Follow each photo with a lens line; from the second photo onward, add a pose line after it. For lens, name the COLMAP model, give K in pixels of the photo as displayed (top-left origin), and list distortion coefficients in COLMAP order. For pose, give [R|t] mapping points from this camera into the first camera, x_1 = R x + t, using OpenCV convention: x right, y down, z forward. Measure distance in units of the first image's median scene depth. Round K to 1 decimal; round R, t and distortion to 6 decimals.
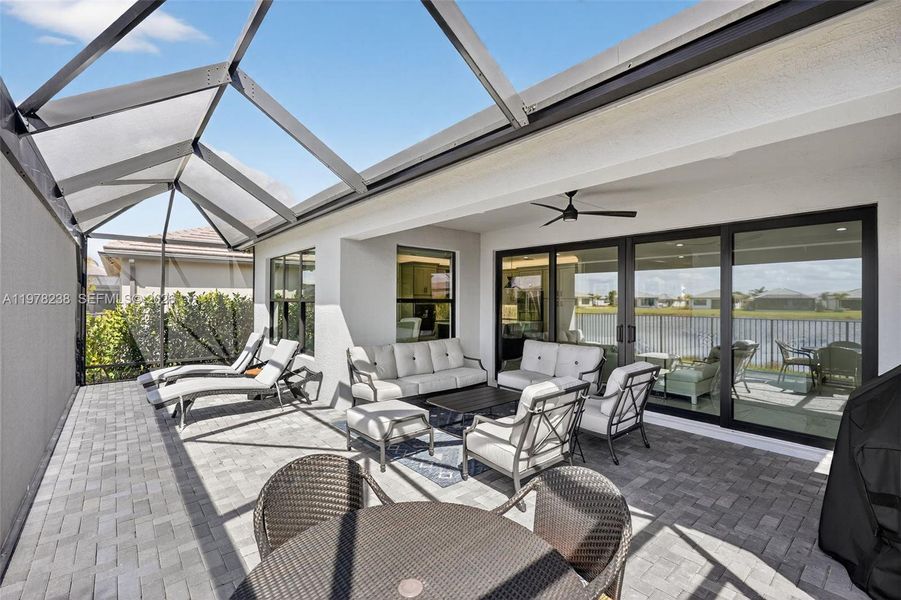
lens RADIAL K [[401.4, 0, 453.7], [0, 401.4, 297.9], [0, 0, 1]] dist [-0.002621, 0.001551]
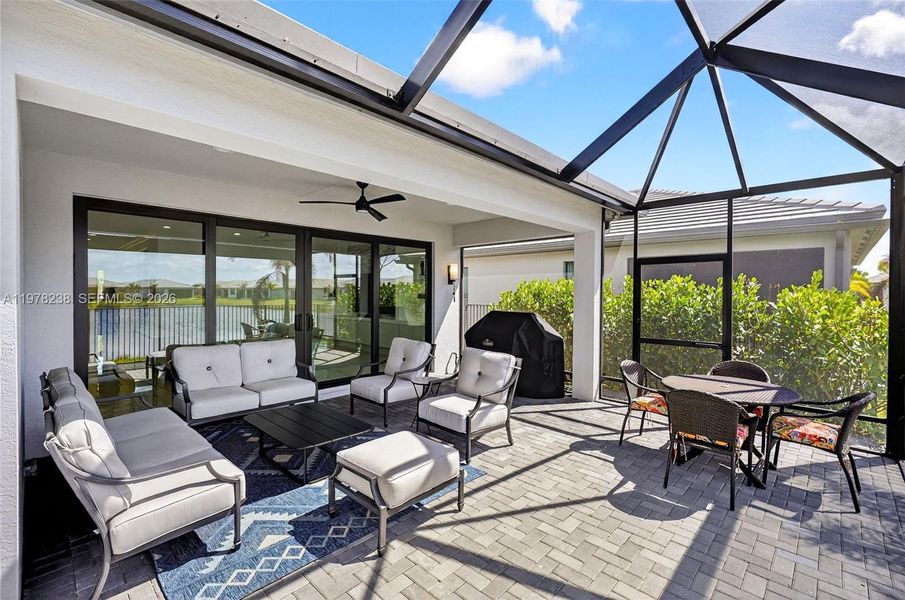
lens RADIAL K [[395.9, 0, 459.7], [0, 395.9, 300.7], [0, 0, 1]] dist [0.017331, -0.001399]
pose [[-0.111309, -0.025478, 0.993459, -0.630189], [-0.013386, 0.999619, 0.024137, 0.004476], [-0.993696, -0.010612, -0.111607, 0.735626]]
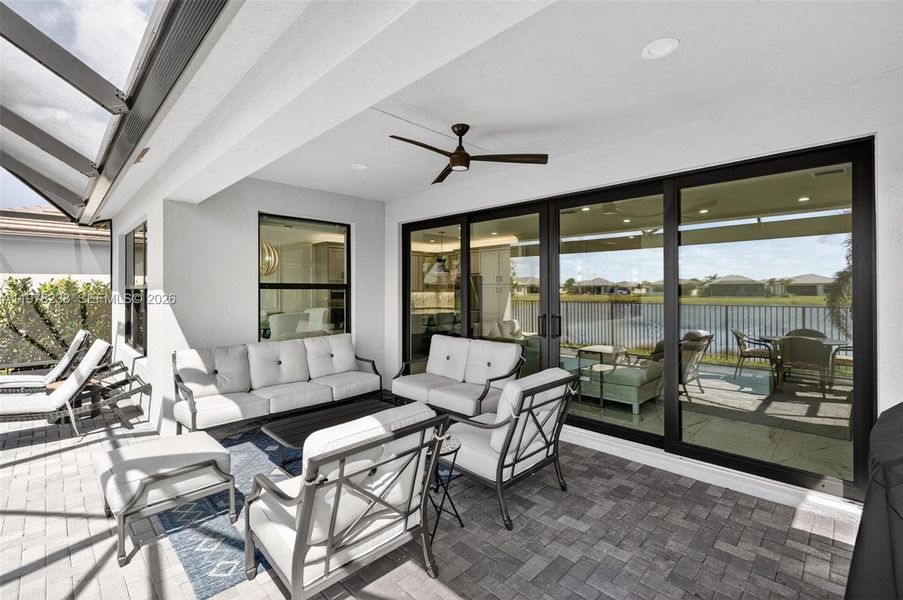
lens RADIAL K [[402.3, 0, 452.7], [0, 402.3, 287.4], [0, 0, 1]] dist [-0.002621, 0.001551]
pose [[0.997050, -0.008183, 0.076323, 0.184090], [0.008099, 0.999966, 0.001409, 0.012585], [-0.076331, -0.000787, 0.997082, 0.242064]]
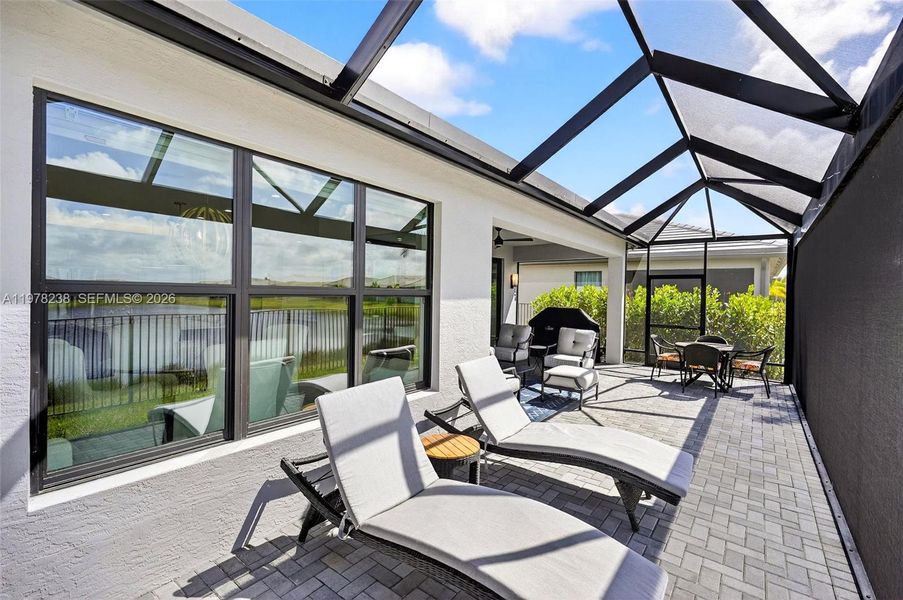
lens RADIAL K [[402.3, 0, 446.2], [0, 402.3, 302.2], [0, 0, 1]] dist [-0.002621, 0.001551]
pose [[-0.199965, -0.031201, 0.979306, -1.108112], [-0.024940, 0.999331, 0.026747, 0.003312], [-0.979486, -0.019076, -0.200610, 1.301089]]
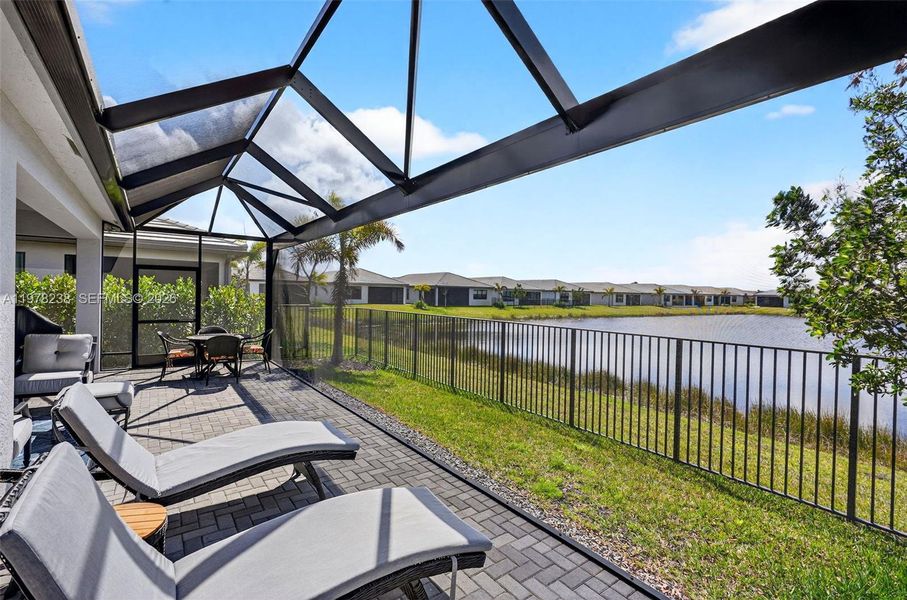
lens RADIAL K [[404.8, 0, 452.2], [0, 404.8, 301.0], [0, 0, 1]] dist [0.007225, 0.000067]
pose [[-0.997300, -0.025674, 0.068804, -0.892014], [-0.025044, 0.999636, 0.010001, 0.004408], [-0.069036, 0.008251, -0.997580, 1.518783]]
